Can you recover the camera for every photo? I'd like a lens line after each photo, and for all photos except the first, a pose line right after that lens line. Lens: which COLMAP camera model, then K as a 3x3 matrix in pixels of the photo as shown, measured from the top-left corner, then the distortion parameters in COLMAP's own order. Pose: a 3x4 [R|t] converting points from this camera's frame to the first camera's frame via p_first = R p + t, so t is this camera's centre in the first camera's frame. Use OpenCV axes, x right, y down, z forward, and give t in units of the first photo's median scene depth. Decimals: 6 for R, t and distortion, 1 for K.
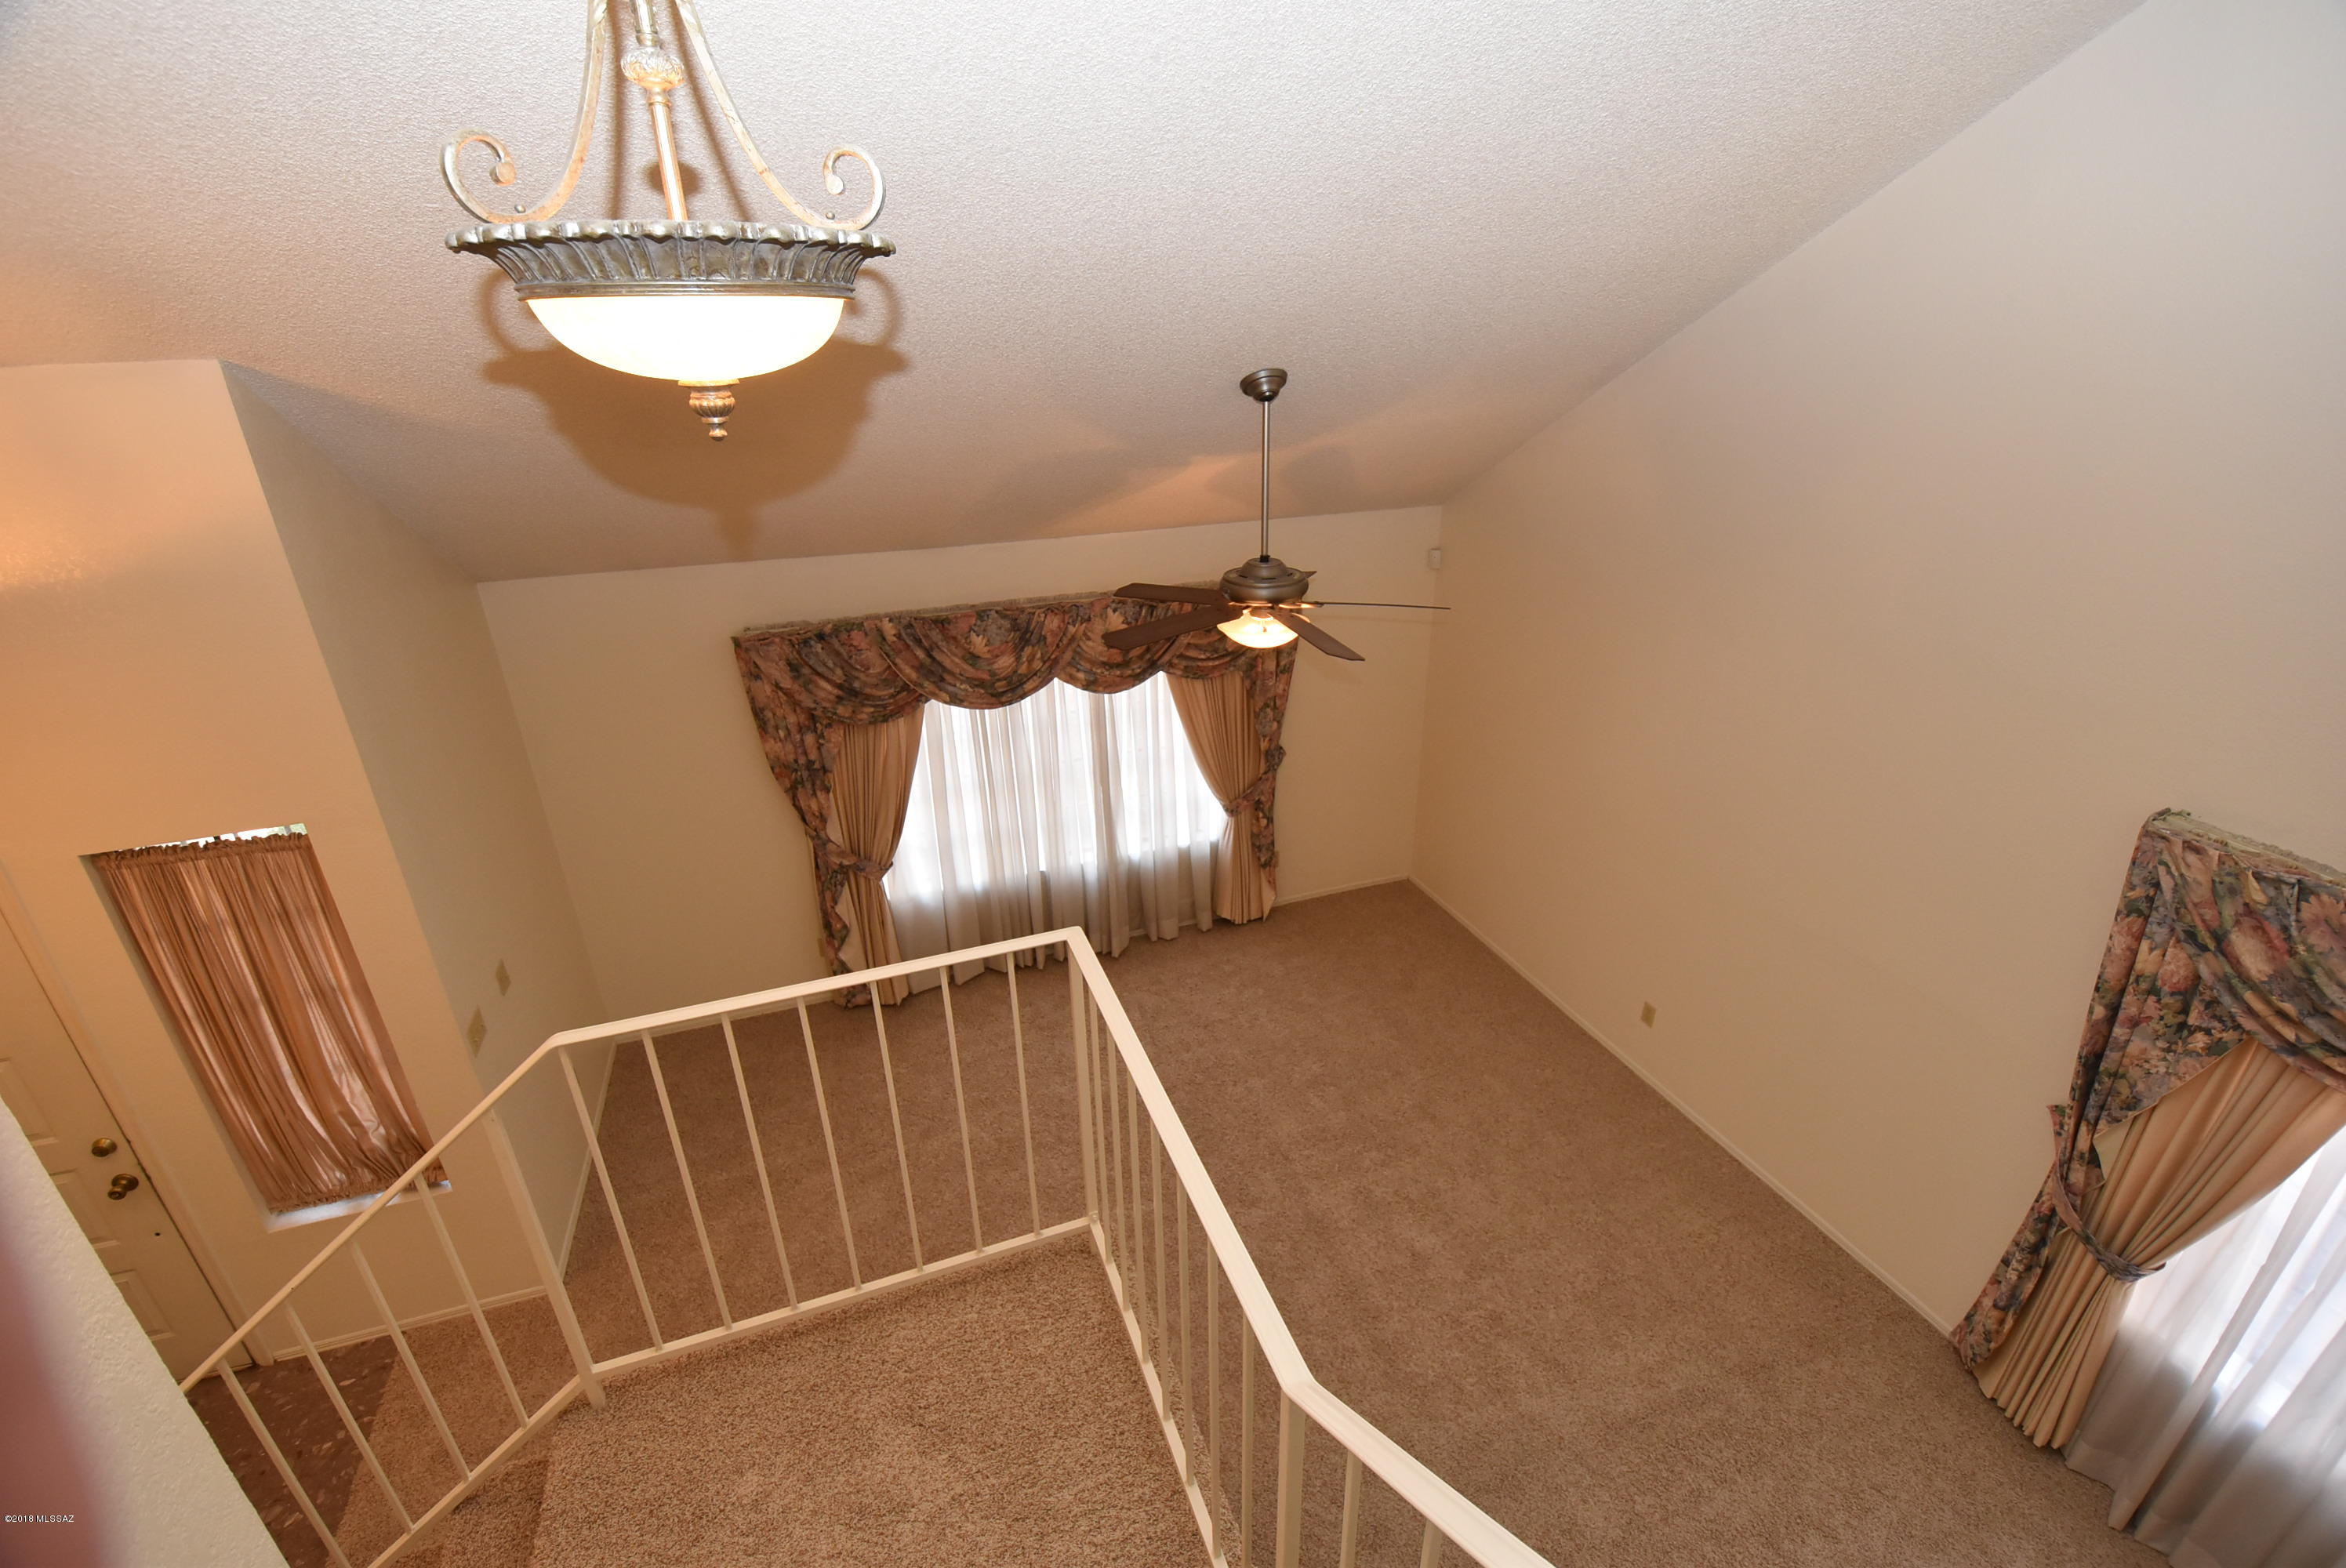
lens RADIAL K [[1026.3, 0, 1190.0], [0, 1026.3, 790.8], [0, 0, 1]] dist [0.023961, -0.027478]
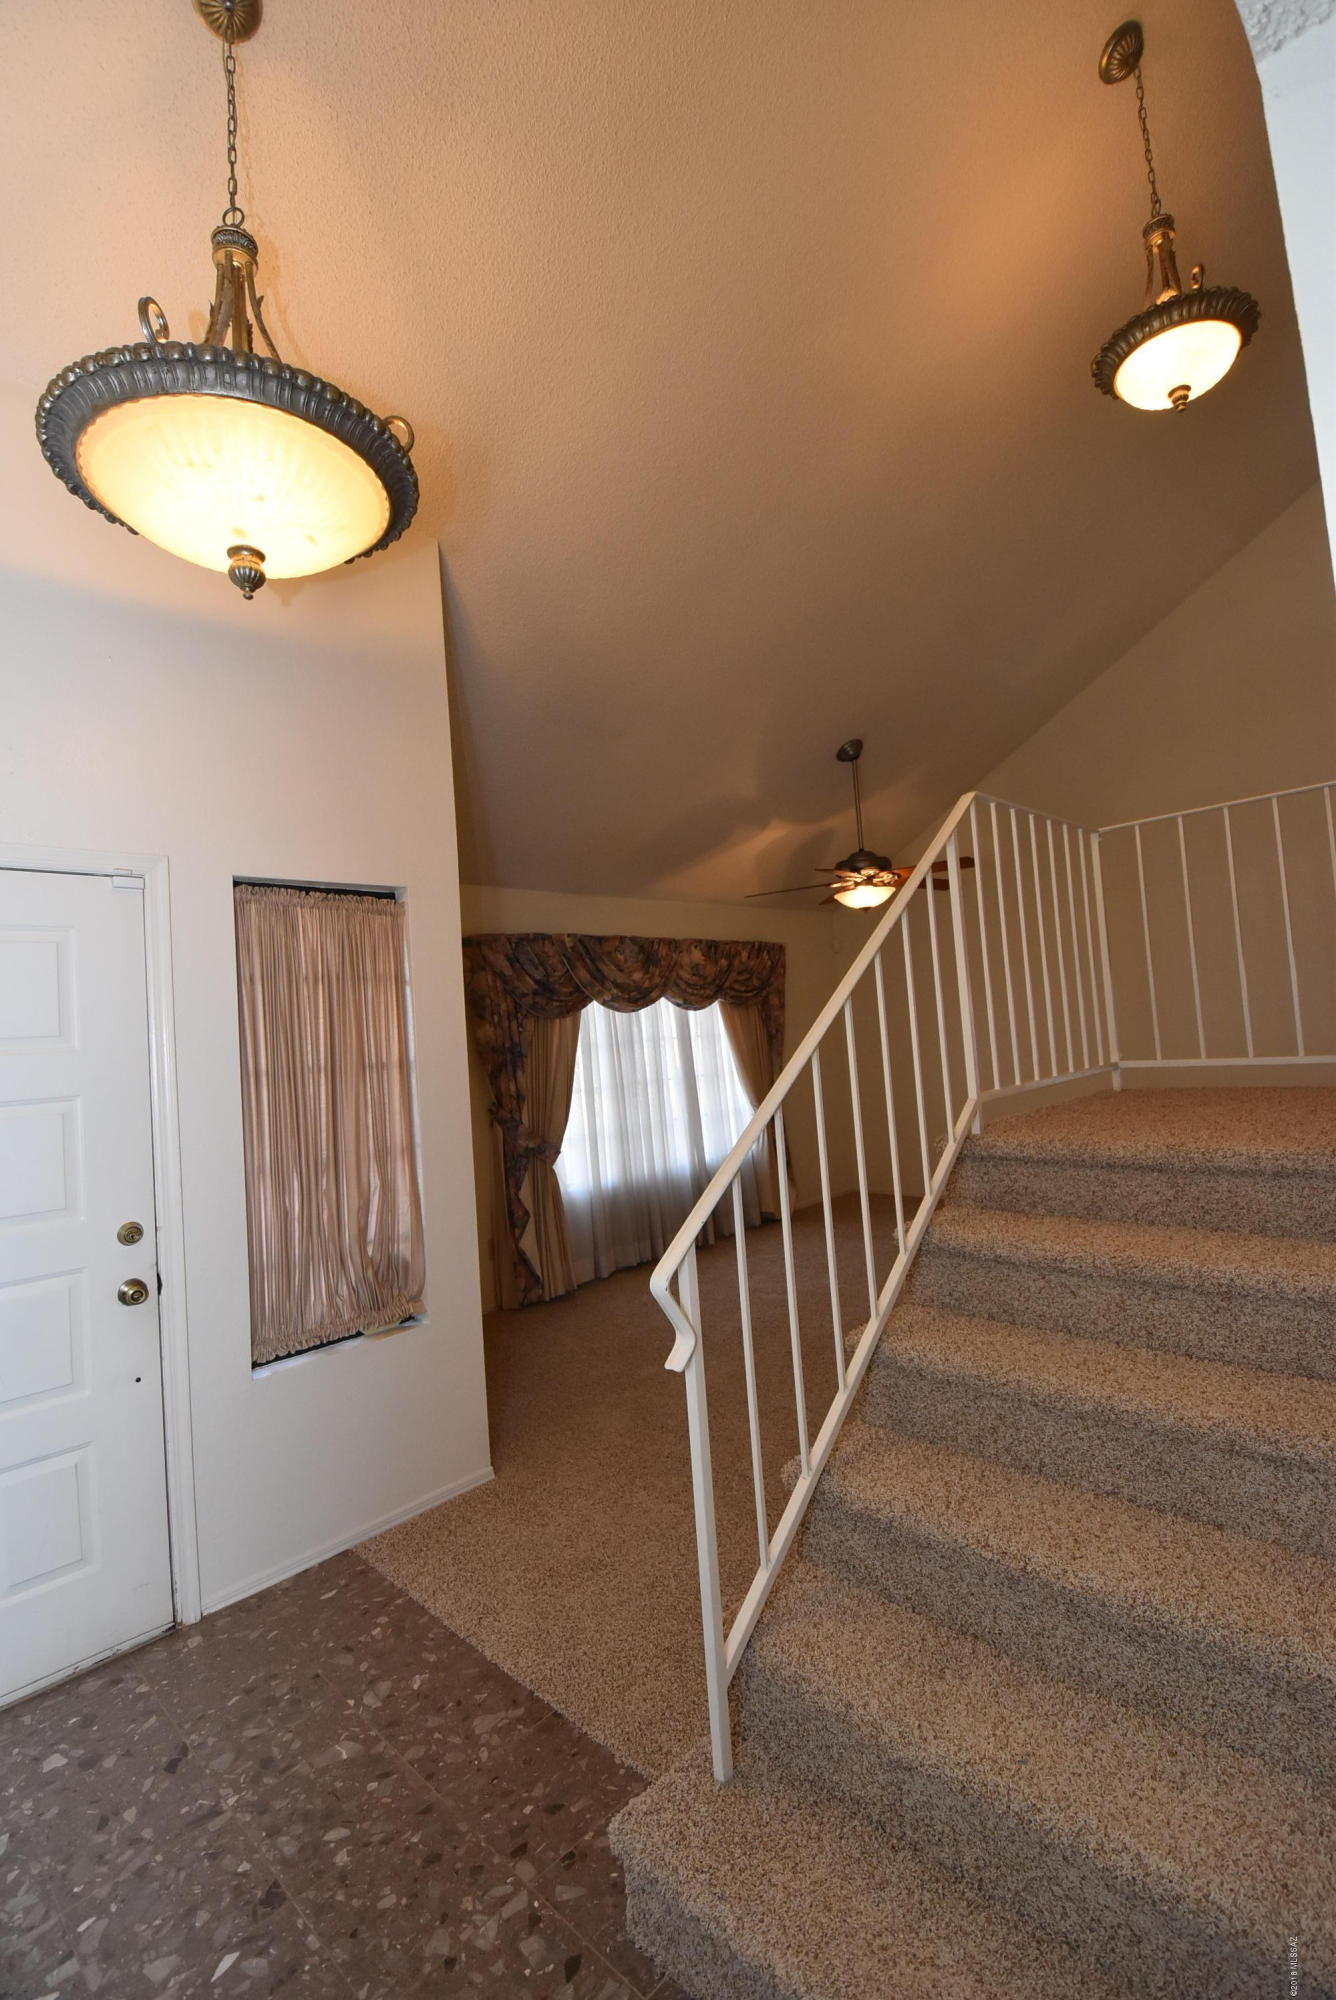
lens RADIAL K [[874.9, 0, 672.1], [0, 874.9, 980.9], [0, 0, 1]] dist [0.023961, -0.027478]
pose [[0.906127, -0.025825, 0.422218, -0.612711], [0.223932, 0.876087, -0.426997, 0.365855], [-0.358872, 0.481461, 0.799628, 0.101283]]
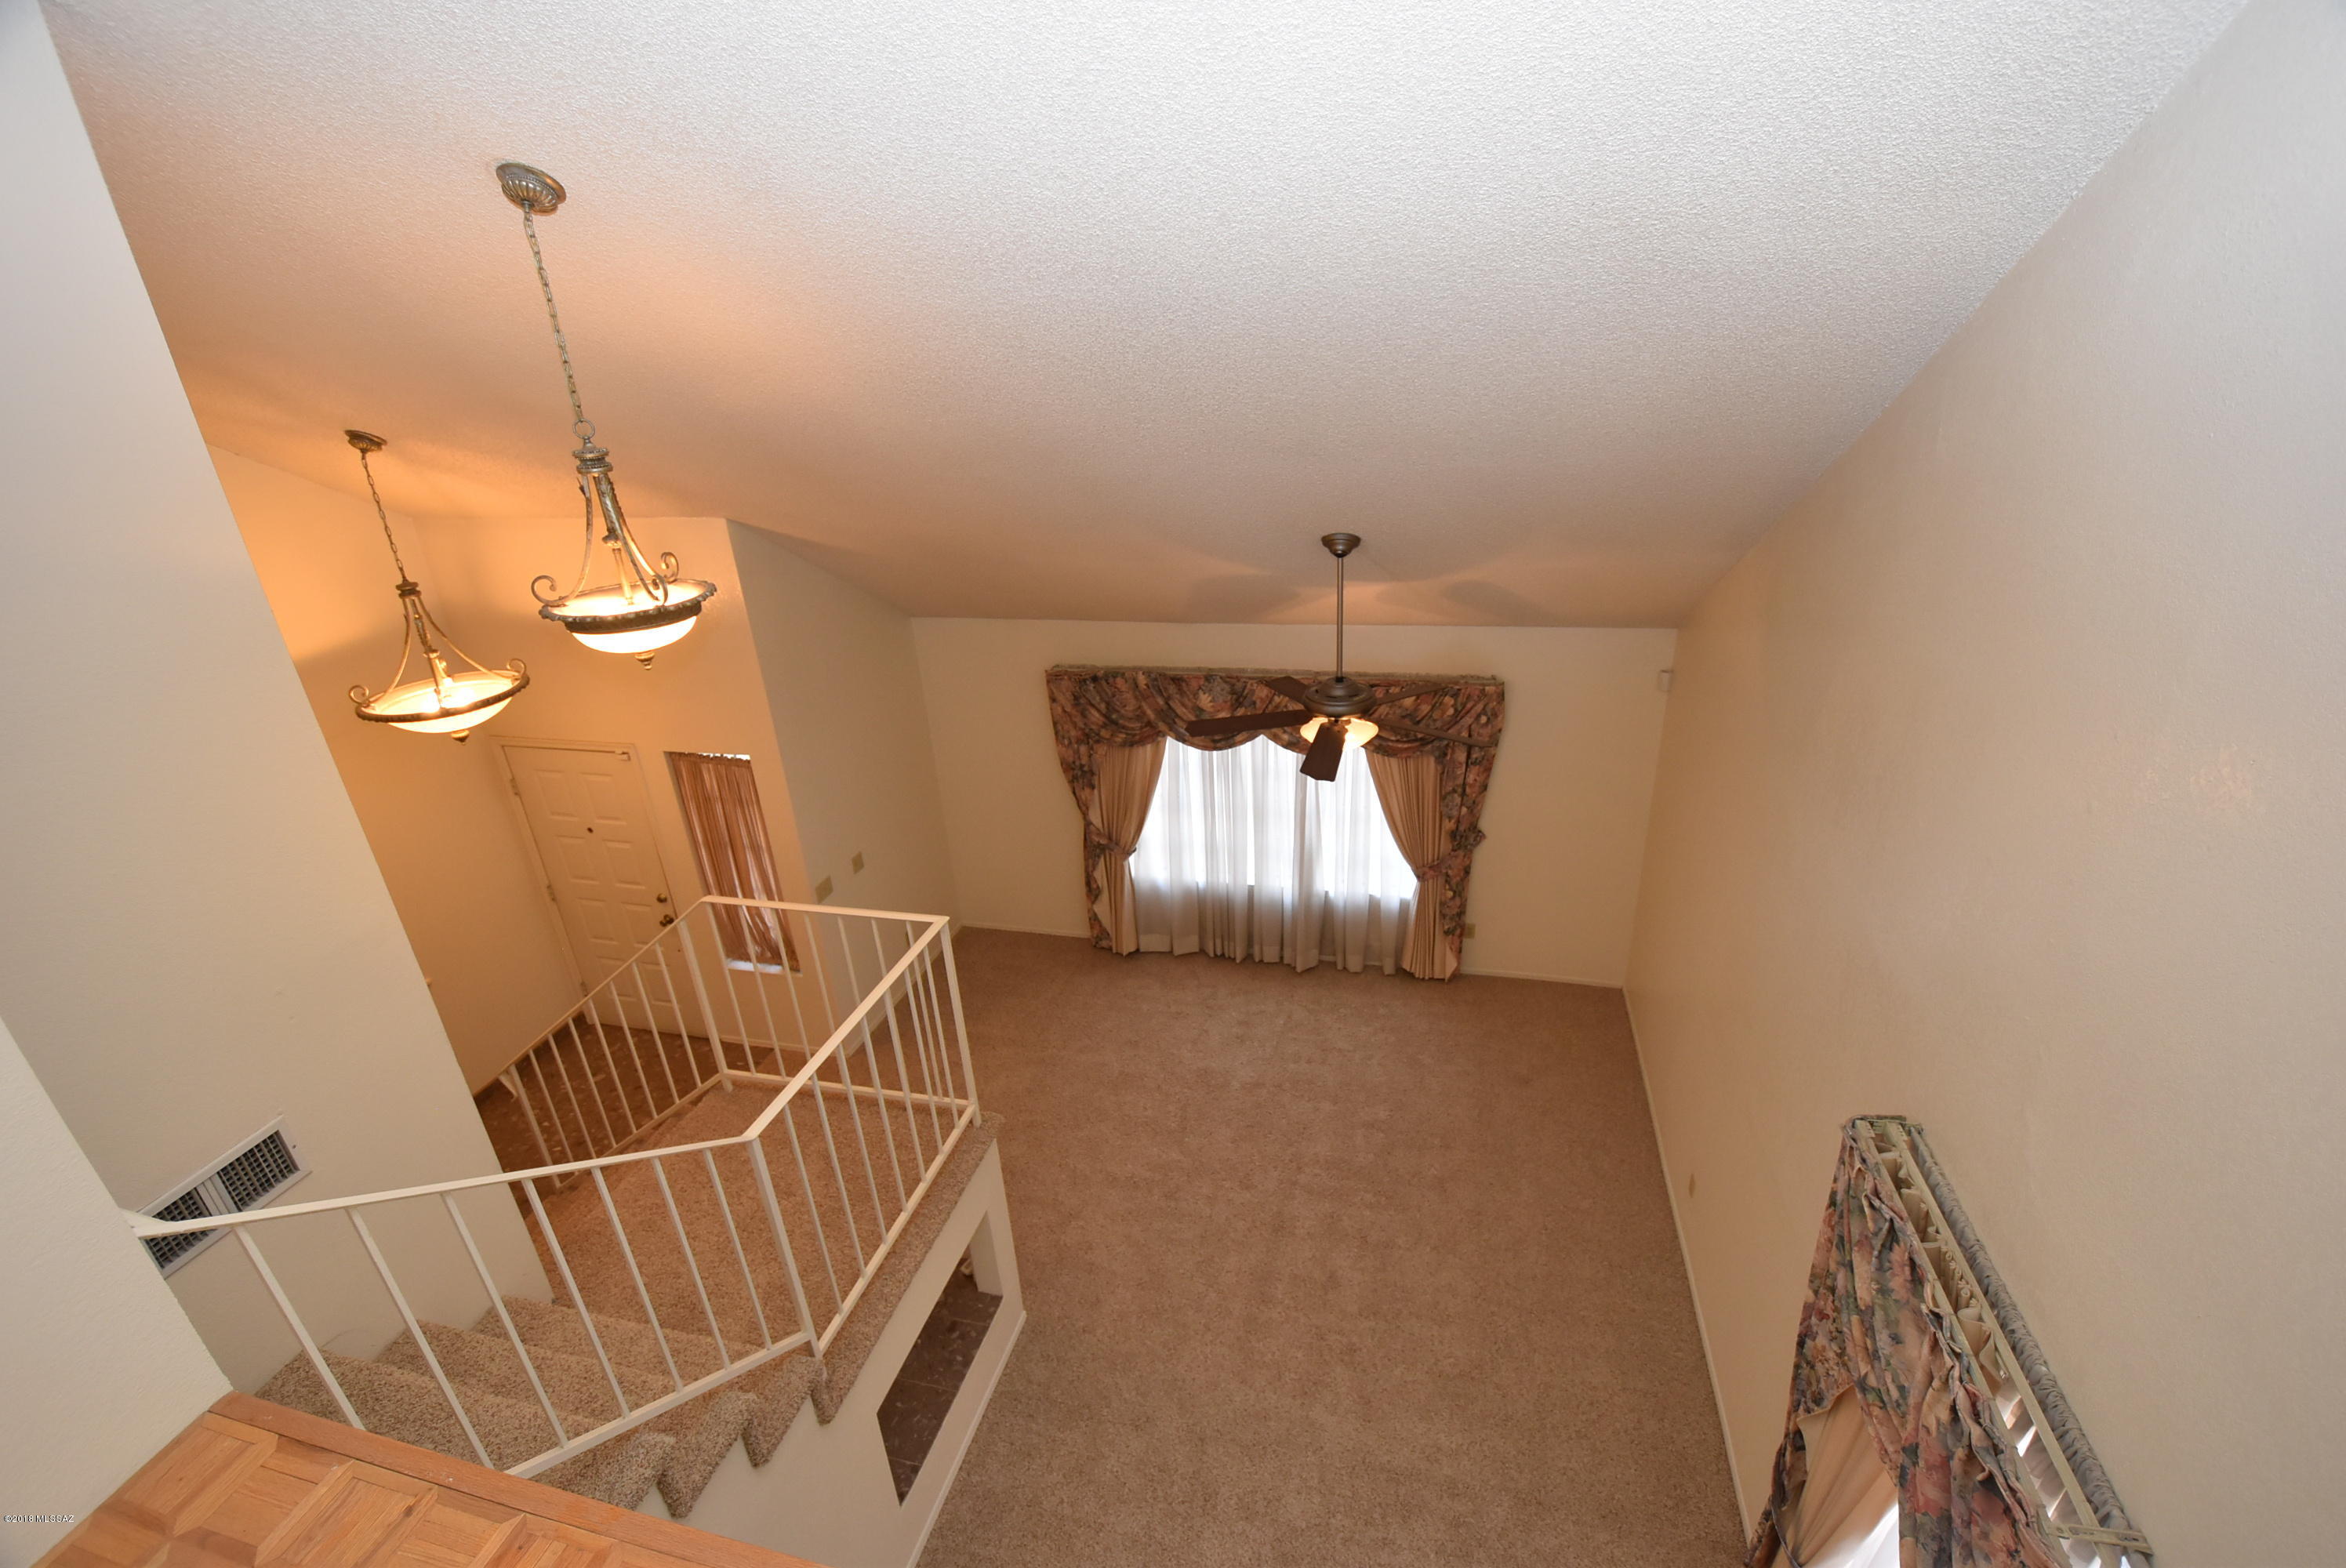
lens RADIAL K [[1035.4, 0, 1192.7], [0, 1035.4, 789.6], [0, 0, 1]] dist [0.001682, 0.000088]
pose [[0.825096, 0.205879, -0.526147, 0.481339], [-0.198487, 0.977512, 0.071230, -0.121859], [0.528980, 0.045662, 0.847405, -0.095915]]
